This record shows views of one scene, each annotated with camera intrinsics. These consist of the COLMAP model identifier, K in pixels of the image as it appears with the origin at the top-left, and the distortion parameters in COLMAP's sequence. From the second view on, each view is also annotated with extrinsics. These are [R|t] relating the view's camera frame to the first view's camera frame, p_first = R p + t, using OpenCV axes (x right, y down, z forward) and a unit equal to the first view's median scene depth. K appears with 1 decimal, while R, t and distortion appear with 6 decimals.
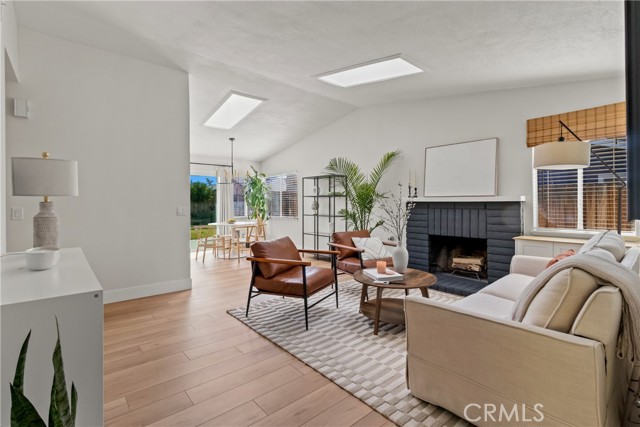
lens RADIAL K [[299.1, 0, 327.4], [0, 299.1, 211.1], [0, 0, 1]] dist [0.000489, 0.002608]
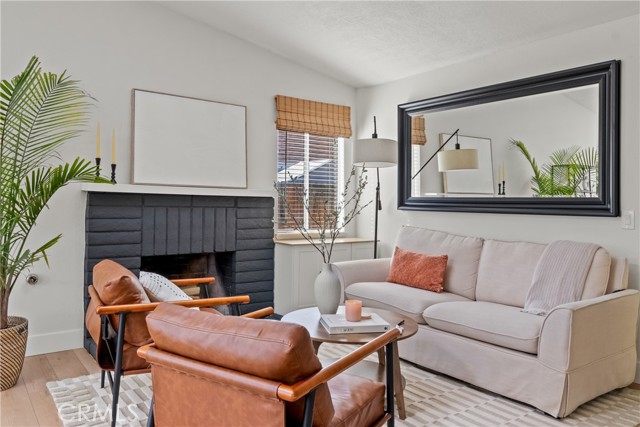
lens RADIAL K [[471.3, 0, 323.0], [0, 471.3, 208.0], [0, 0, 1]] dist [0.010095, -0.008567]
pose [[0.079153, -0.007368, 0.996835, -0.514937], [0.005702, 0.999960, 0.006938, -0.011465], [-0.996846, 0.005135, 0.079192, 0.702546]]
